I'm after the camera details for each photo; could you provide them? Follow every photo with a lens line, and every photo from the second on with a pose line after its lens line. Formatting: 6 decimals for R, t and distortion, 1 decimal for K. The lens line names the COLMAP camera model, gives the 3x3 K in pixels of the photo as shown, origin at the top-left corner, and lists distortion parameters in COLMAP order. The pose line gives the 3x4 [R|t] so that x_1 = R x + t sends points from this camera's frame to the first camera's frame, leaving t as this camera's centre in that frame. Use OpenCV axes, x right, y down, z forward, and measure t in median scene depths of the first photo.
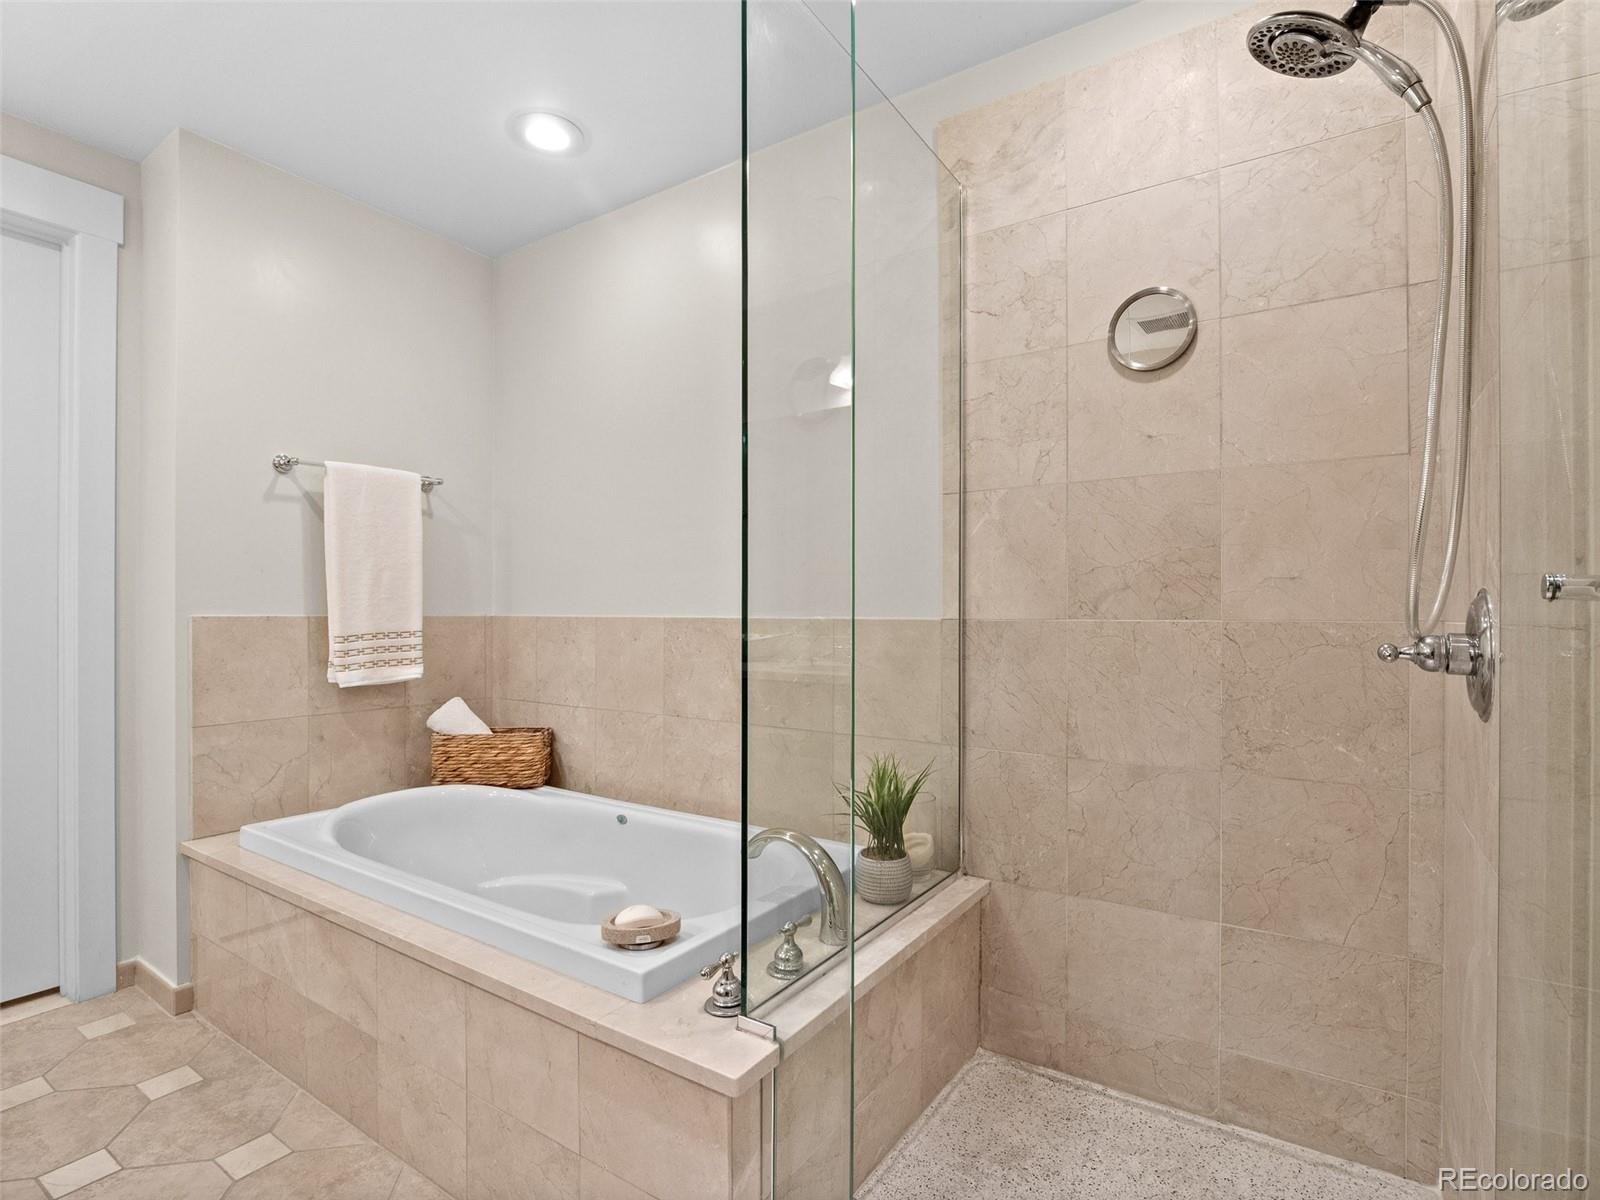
lens RADIAL K [[800.5, 0, 770.1], [0, 800.5, 611.0], [0, 0, 1]] dist [0.001396, -0.009384]
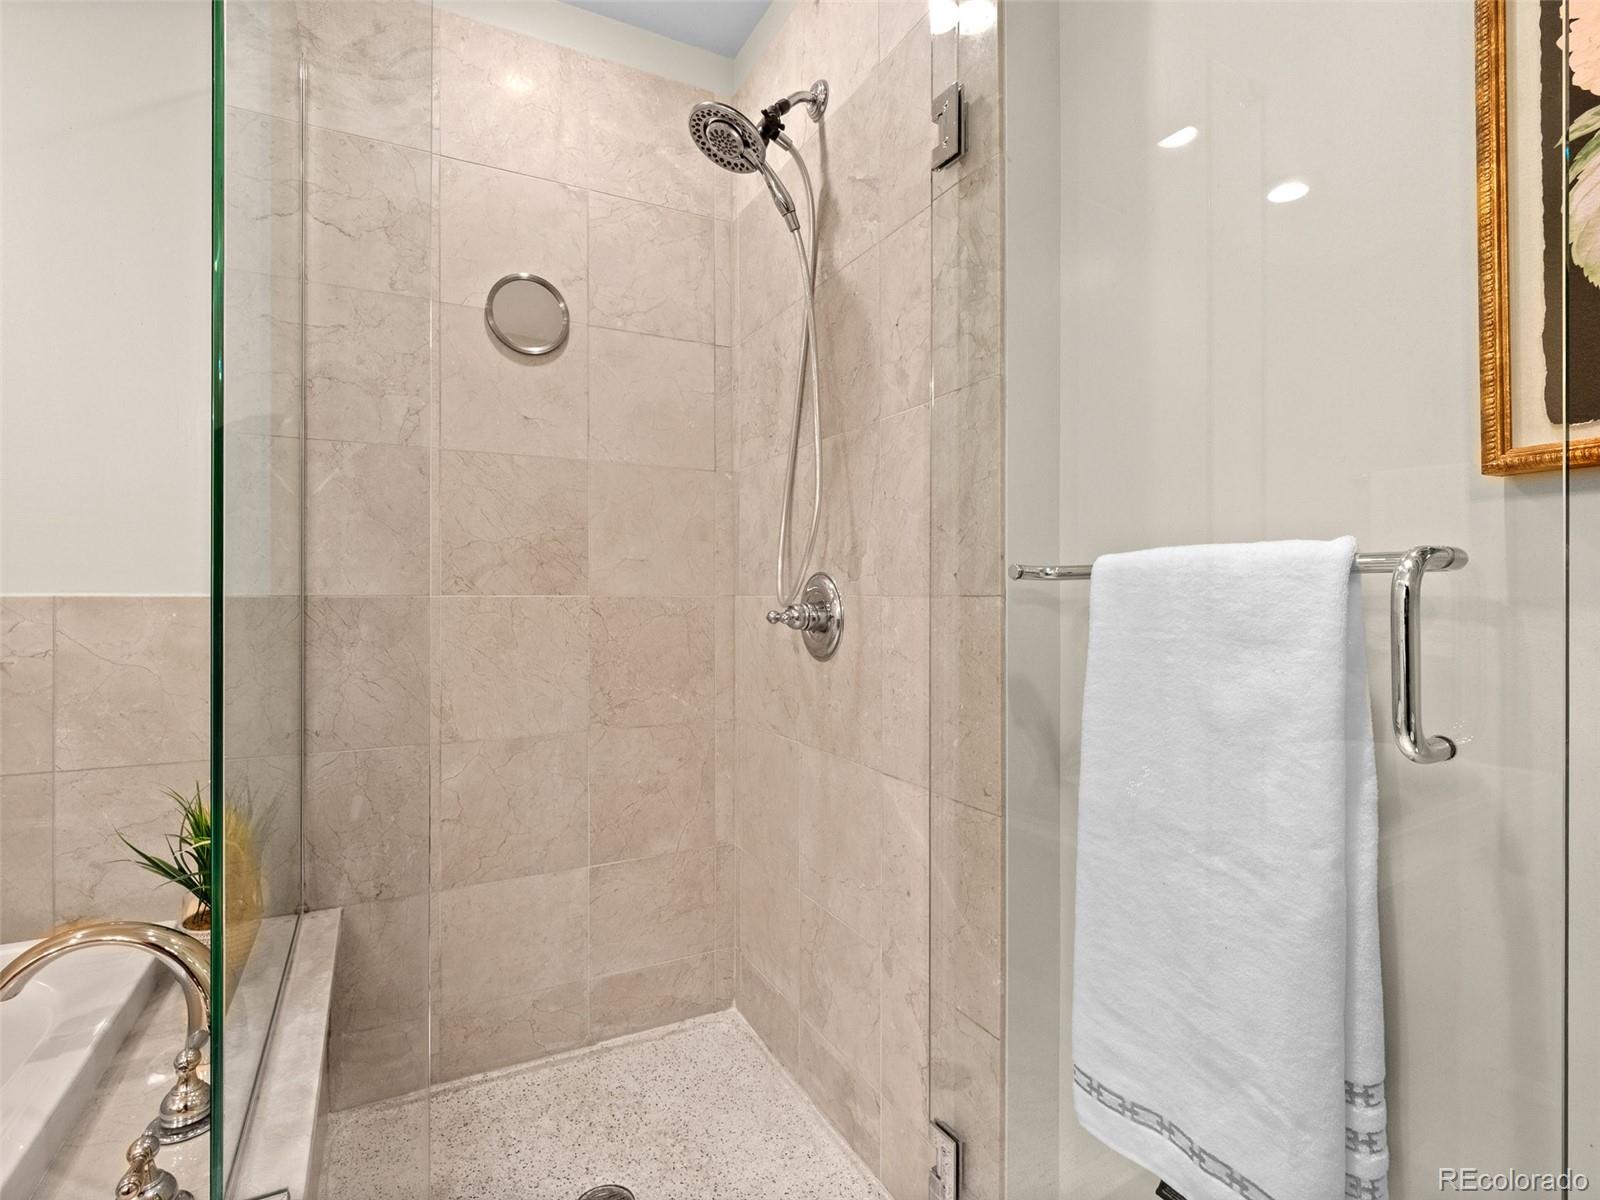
lens RADIAL K [[800.5, 0, 799.1], [0, 800.5, 592.6], [0, 0, 1]] dist [0.001396, -0.009384]
pose [[0.460275, 0.001634, 0.887775, -0.285431], [-0.002885, 0.999996, -0.000344, 0.006958], [-0.887772, -0.002403, 0.460277, 0.219480]]
